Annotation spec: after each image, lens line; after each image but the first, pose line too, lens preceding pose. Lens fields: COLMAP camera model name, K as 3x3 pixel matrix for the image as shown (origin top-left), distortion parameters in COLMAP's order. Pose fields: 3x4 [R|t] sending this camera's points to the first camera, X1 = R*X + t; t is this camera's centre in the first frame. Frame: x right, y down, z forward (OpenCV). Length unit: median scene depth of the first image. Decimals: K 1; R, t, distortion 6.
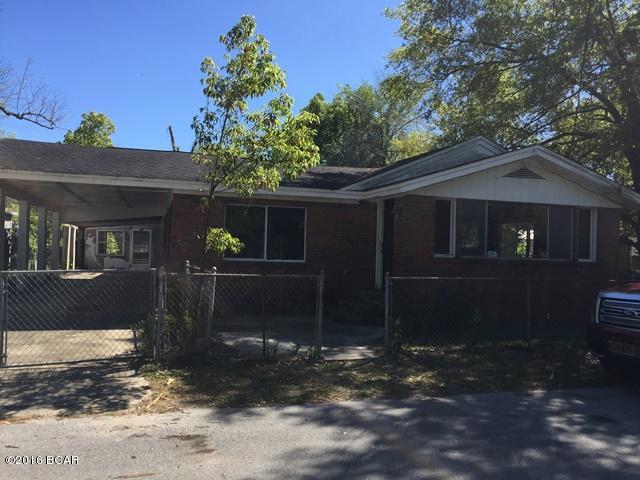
lens RADIAL K [[545.3, 0, 346.1], [0, 545.3, 248.4], [0, 0, 1]] dist [0.060571, -0.069988]
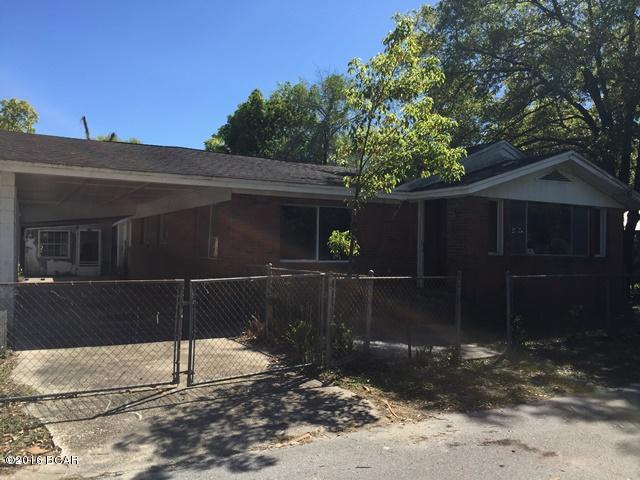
lens RADIAL K [[545.3, 0, 326.2], [0, 545.3, 238.5], [0, 0, 1]] dist [0.060571, -0.069988]
pose [[0.977564, -0.011444, 0.210326, -0.525195], [0.013649, 0.999866, -0.009031, -0.015769], [-0.210195, 0.011699, 0.977590, 0.052356]]
